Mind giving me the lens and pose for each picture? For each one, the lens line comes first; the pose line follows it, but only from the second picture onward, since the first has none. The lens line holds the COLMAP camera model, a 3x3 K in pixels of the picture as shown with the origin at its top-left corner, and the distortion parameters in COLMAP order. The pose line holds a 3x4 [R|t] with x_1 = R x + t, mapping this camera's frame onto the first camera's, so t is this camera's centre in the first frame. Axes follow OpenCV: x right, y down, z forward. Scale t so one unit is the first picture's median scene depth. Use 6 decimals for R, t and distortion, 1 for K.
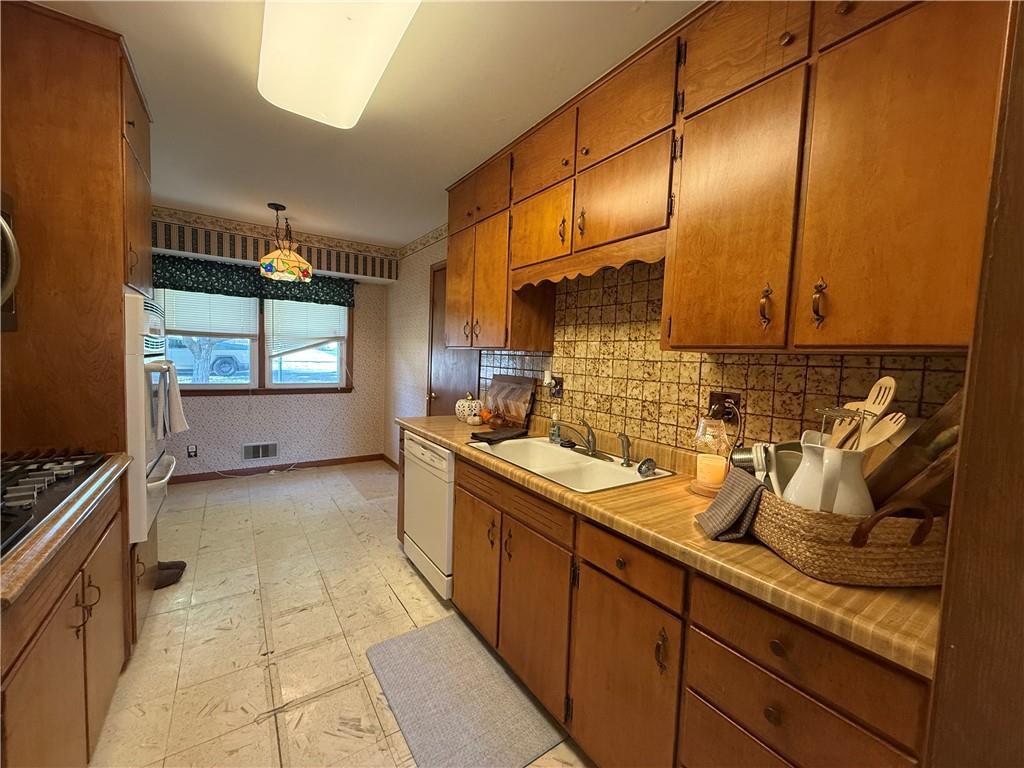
lens RADIAL K [[409.6, 0, 509.1], [0, 409.6, 383.6], [0, 0, 1]] dist [-0.000762, 0.000631]
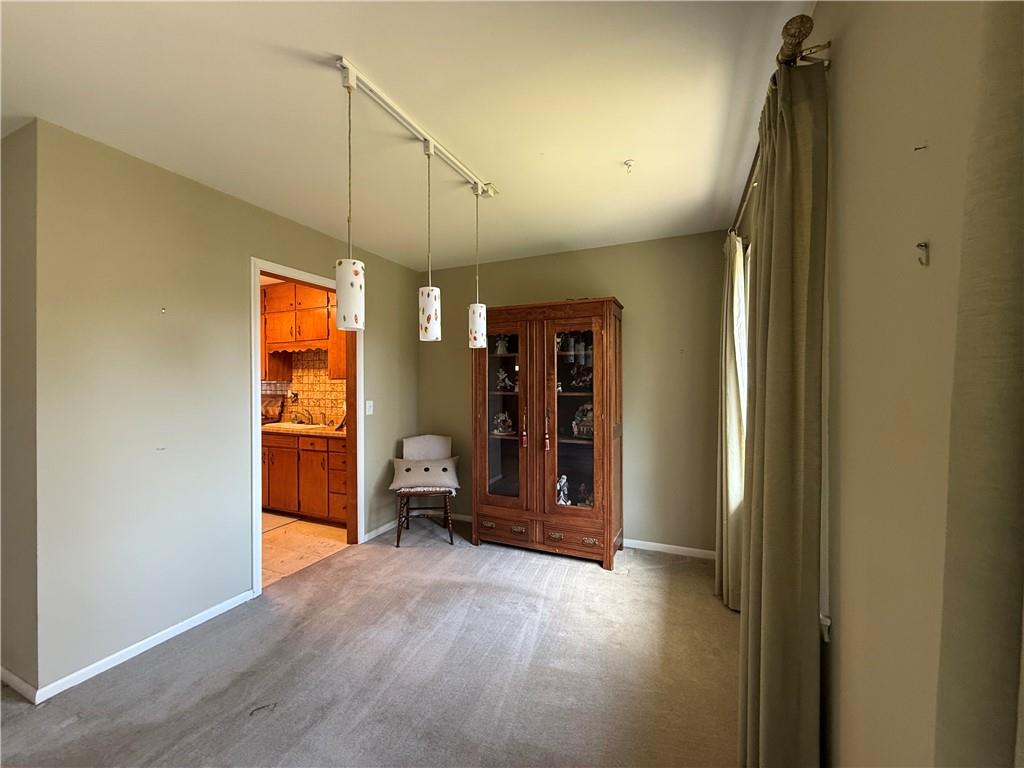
lens RADIAL K [[409.6, 0, 507.3], [0, 409.6, 384.2], [0, 0, 1]] dist [-0.000762, 0.000631]
pose [[0.854221, -0.040825, 0.518305, -0.033976], [0.070487, 0.996802, -0.037655, 0.085901], [-0.515110, 0.068699, 0.854366, -1.220512]]
